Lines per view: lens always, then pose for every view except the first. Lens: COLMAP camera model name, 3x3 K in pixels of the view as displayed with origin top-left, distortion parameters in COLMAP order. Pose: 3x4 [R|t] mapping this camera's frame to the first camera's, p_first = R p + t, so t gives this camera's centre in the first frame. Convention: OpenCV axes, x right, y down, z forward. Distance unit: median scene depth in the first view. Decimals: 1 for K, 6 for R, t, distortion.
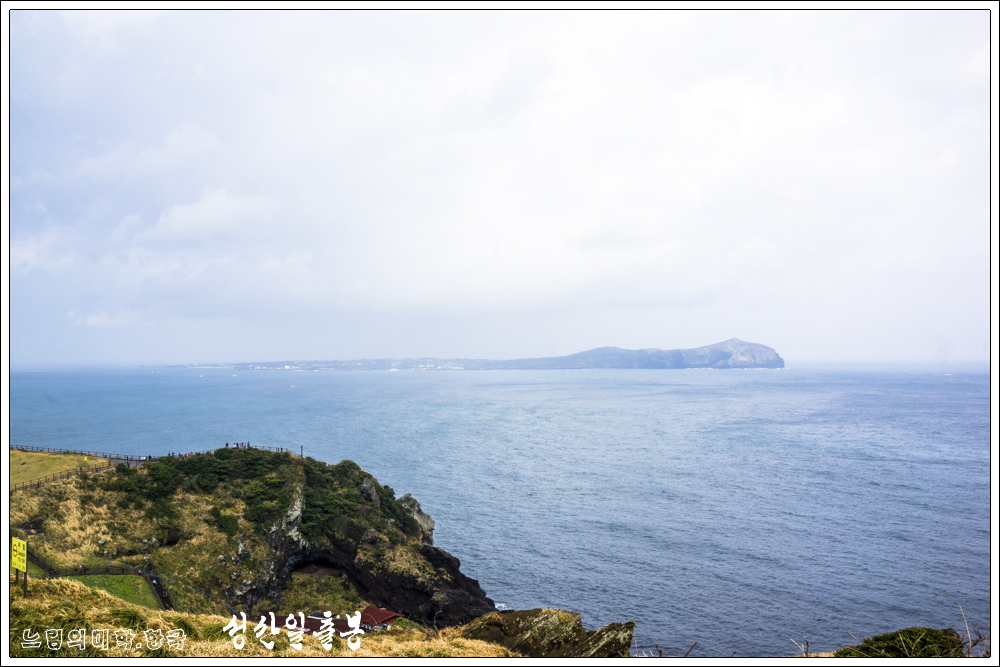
lens RADIAL K [[977.8, 0, 495.6], [0, 977.8, 331.4], [0, 0, 1]] dist [-0.083681, 0.000000]
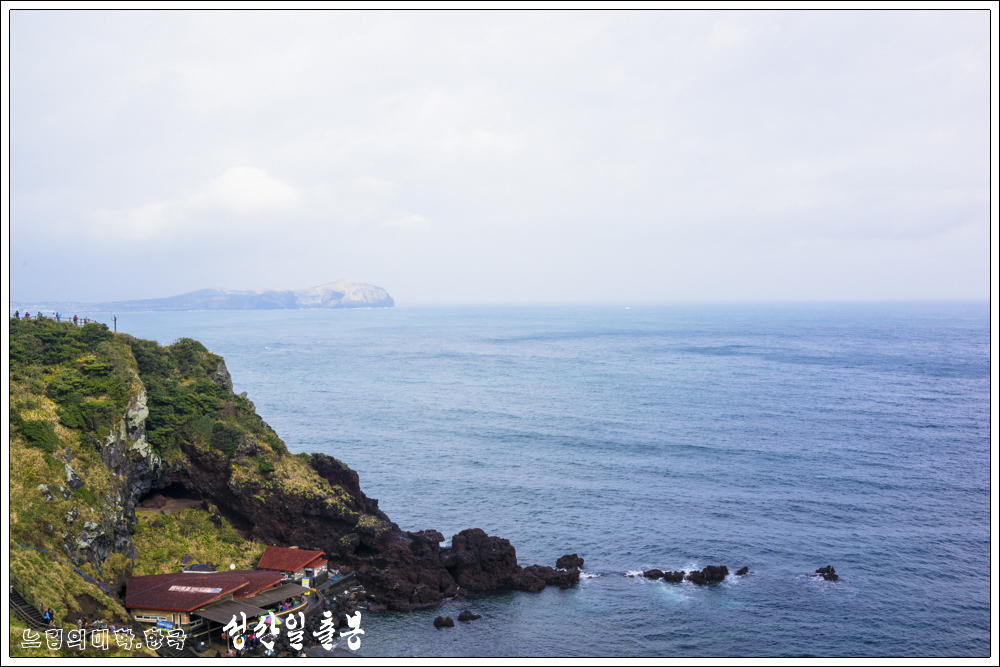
lens RADIAL K [[977.8, 0, 504.0], [0, 977.8, 335.0], [0, 0, 1]] dist [-0.083681, 0.000000]
pose [[0.907912, -0.022499, 0.418557, -0.251775], [-0.000811, 0.998462, 0.055429, 0.101005], [-0.419161, -0.050664, 0.906497, 0.335540]]
